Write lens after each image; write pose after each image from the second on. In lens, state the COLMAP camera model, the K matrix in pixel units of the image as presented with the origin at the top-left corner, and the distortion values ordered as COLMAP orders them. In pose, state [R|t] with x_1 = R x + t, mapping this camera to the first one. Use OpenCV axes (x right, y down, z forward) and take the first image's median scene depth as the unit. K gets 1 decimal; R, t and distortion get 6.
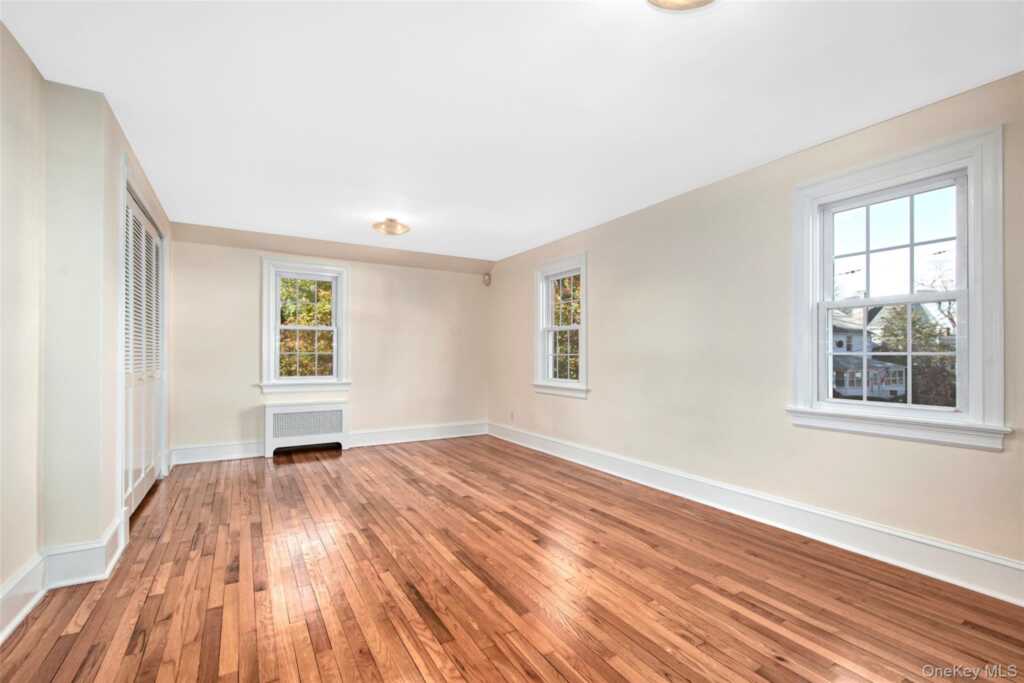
lens RADIAL K [[447.0, 0, 503.6], [0, 447.0, 353.4], [0, 0, 1]] dist [0.002932, -0.000743]
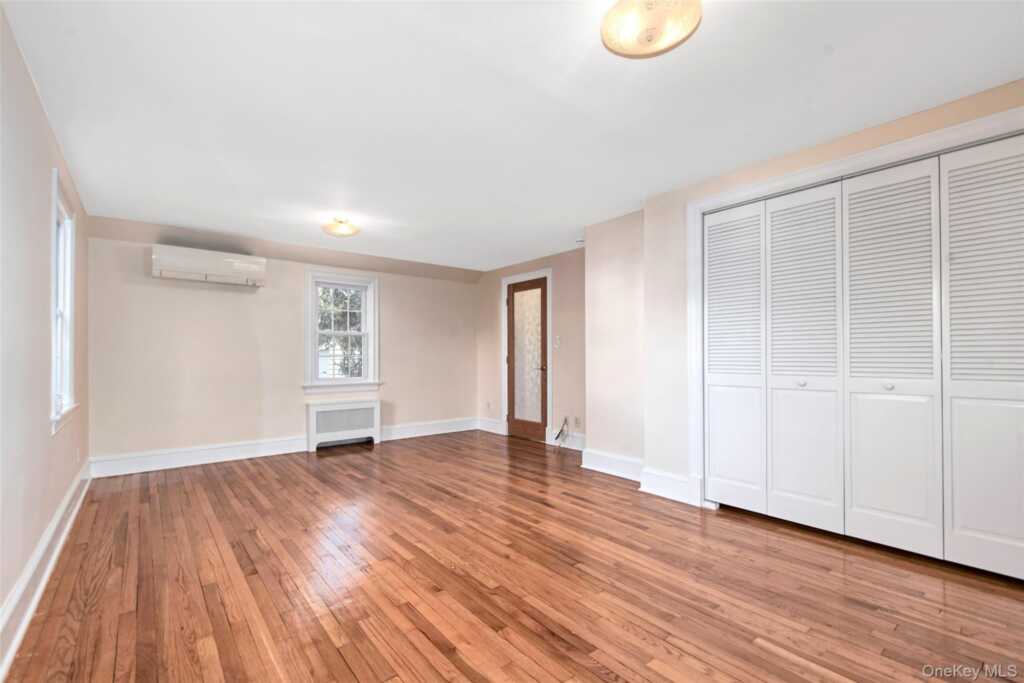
lens RADIAL K [[447.0, 0, 503.6], [0, 447.0, 353.4], [0, 0, 1]] dist [0.002932, -0.000743]
pose [[-0.989519, -0.000475, -0.144402, -0.108907], [0.002478, 0.999791, -0.020273, 0.016475], [0.144382, -0.020418, -0.989311, 2.048588]]
